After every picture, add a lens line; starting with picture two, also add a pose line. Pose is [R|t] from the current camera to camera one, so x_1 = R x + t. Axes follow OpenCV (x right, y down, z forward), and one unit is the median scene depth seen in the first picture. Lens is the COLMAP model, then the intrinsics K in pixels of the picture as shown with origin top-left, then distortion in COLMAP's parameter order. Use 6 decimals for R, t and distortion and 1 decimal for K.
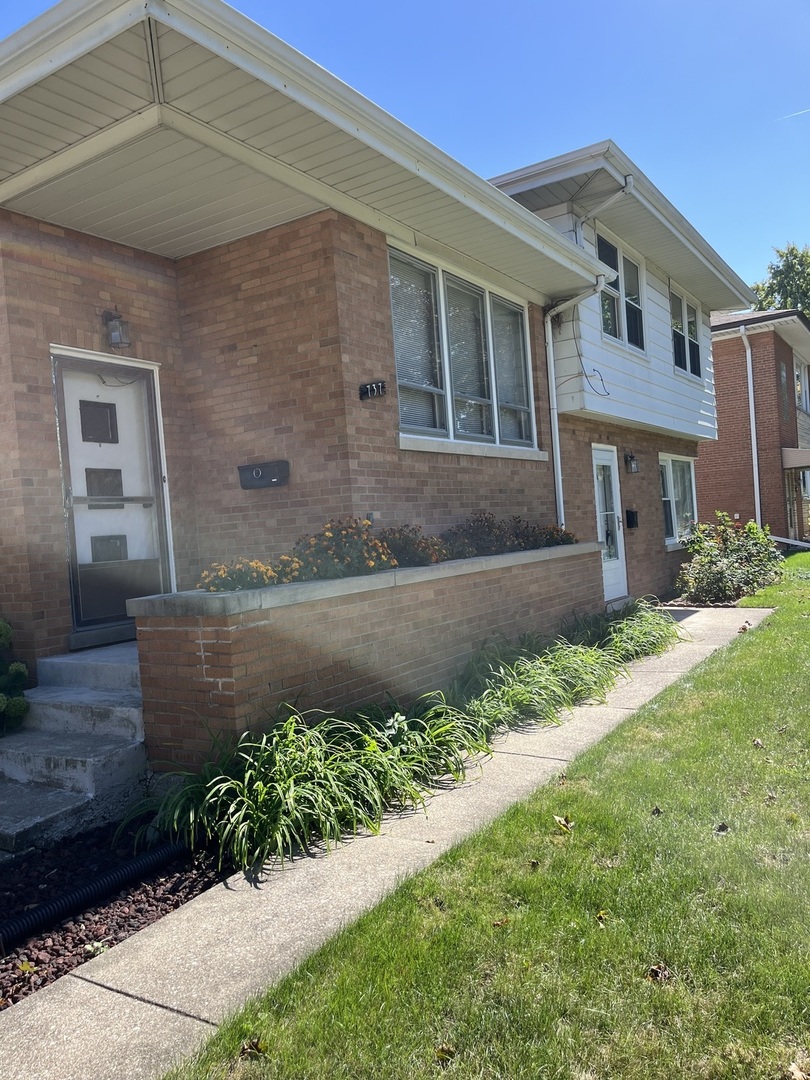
lens RADIAL K [[816.8, 0, 408.2], [0, 816.8, 543.8], [0, 0, 1]] dist [0.080041, -0.098612]
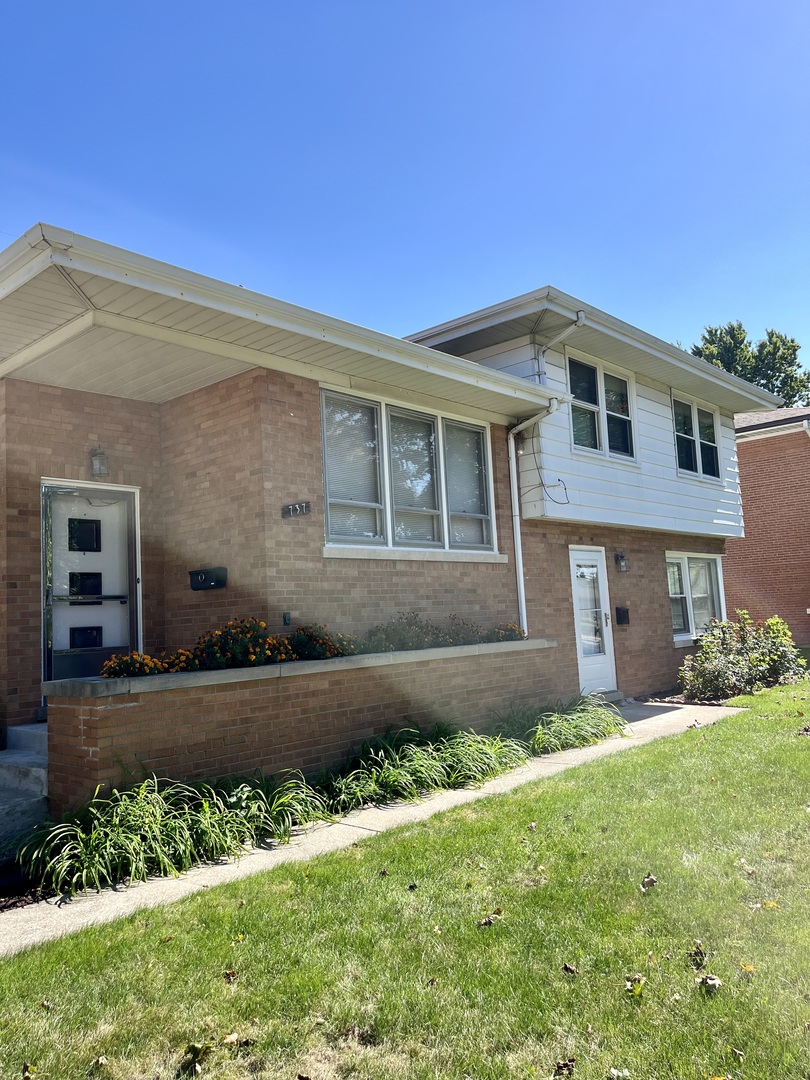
lens RADIAL K [[816.8, 0, 408.2], [0, 816.8, 543.8], [0, 0, 1]] dist [0.080041, -0.098612]
pose [[0.986432, 0.007142, -0.164015, 0.300699], [-0.023167, 0.995112, -0.096002, -0.025478], [0.162528, 0.098499, 0.981775, -0.137194]]
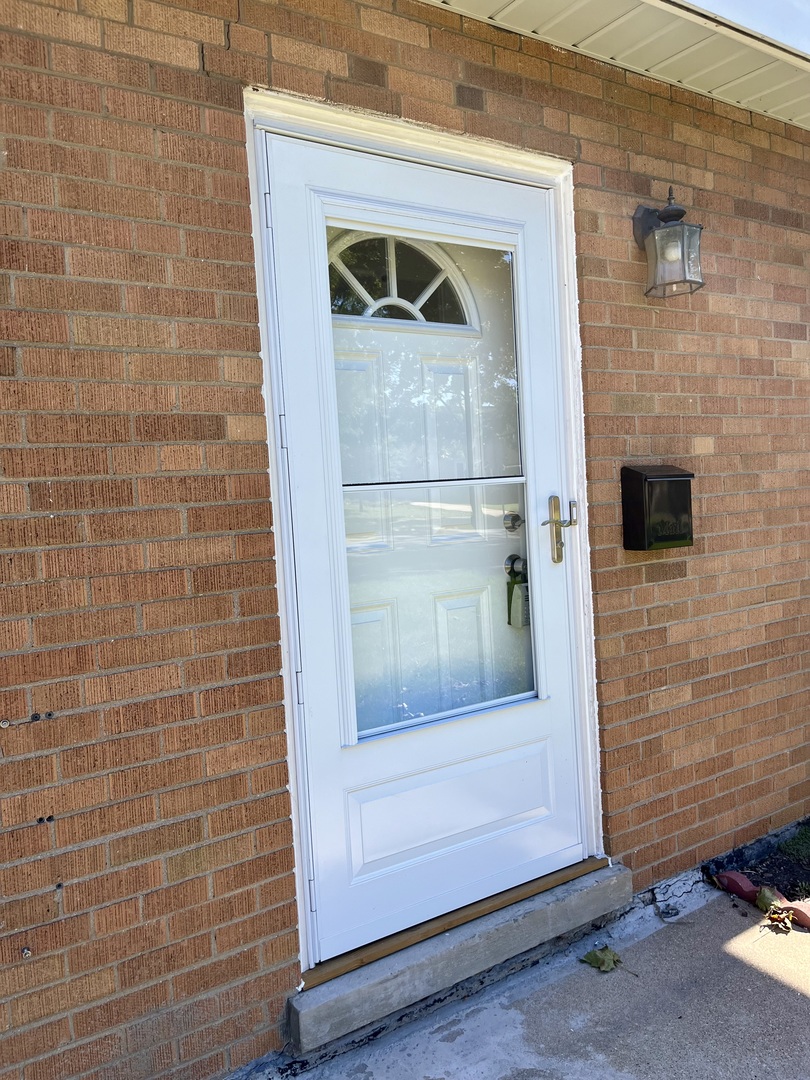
lens RADIAL K [[816.8, 0, 408.2], [0, 816.8, 543.8], [0, 0, 1]] dist [0.080041, -0.098612]
pose [[0.915306, 0.047792, -0.399914, 0.517549], [-0.016356, 0.996526, 0.081654, -0.064306], [0.402427, -0.068198, 0.912908, 1.329613]]
